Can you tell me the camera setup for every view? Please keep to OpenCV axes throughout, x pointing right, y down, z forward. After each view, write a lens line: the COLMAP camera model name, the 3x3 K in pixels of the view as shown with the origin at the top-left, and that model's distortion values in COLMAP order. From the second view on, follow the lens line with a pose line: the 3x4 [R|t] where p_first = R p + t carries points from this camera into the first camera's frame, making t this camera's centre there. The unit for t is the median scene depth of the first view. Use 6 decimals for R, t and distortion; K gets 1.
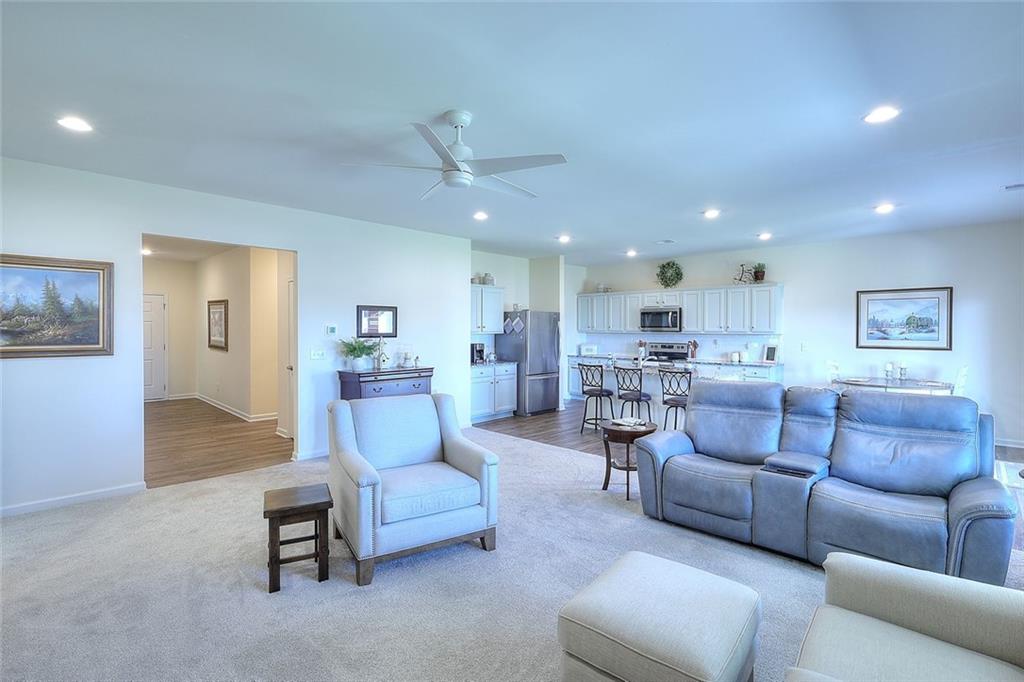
lens RADIAL K [[473.7, 0, 511.3], [0, 473.7, 336.0], [0, 0, 1]] dist [-0.007749, 0.003169]
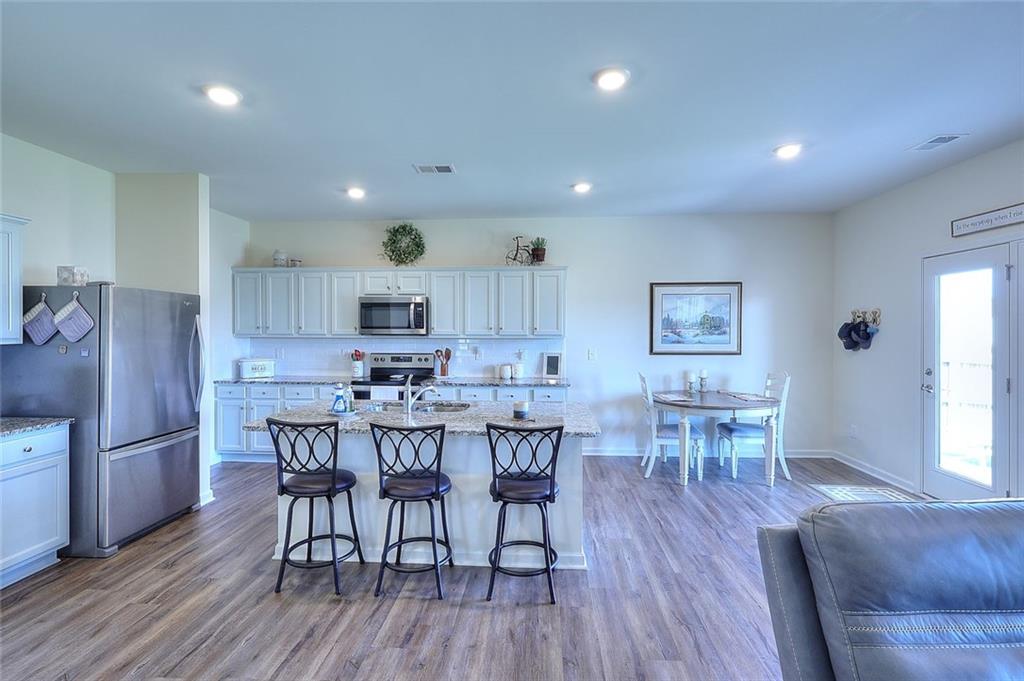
lens RADIAL K [[473.7, 0, 512.8], [0, 473.7, 333.7], [0, 0, 1]] dist [-0.007749, 0.003169]
pose [[0.754587, -0.006216, 0.656170, 0.040187], [0.011409, 0.999928, -0.003648, -0.010038], [-0.656101, 0.010239, 0.754604, 0.604666]]
